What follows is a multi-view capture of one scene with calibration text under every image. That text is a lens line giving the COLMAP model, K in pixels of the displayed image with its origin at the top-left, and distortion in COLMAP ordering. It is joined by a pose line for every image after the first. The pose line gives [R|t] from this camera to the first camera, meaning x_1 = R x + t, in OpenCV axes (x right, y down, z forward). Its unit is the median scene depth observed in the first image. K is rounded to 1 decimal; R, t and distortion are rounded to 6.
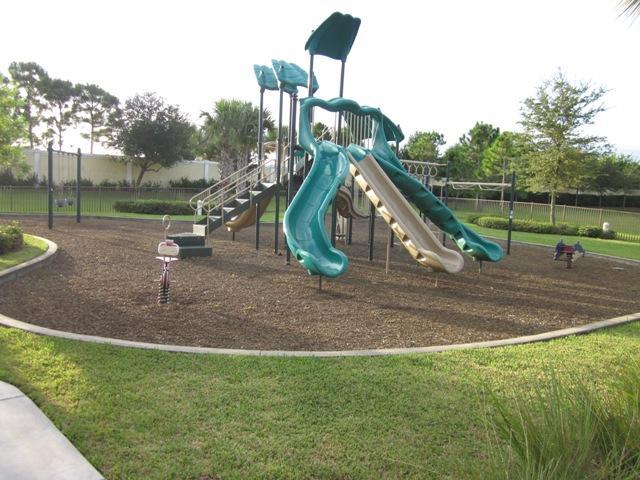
lens RADIAL K [[567.0, 0, 320.0], [0, 567.0, 240.0], [0, 0, 1]] dist [-0.014399, -0.007285]
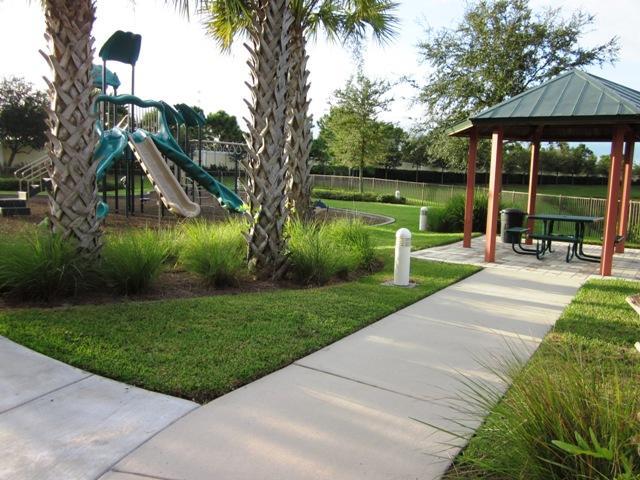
lens RADIAL K [[567.0, 0, 320.0], [0, 567.0, 240.0], [0, 0, 1]] dist [-0.014399, -0.007285]
pose [[0.988032, -0.029282, 0.151447, 0.144510], [0.024691, 0.999179, 0.032109, 0.032988], [-0.152263, -0.027985, 0.987944, -0.210586]]
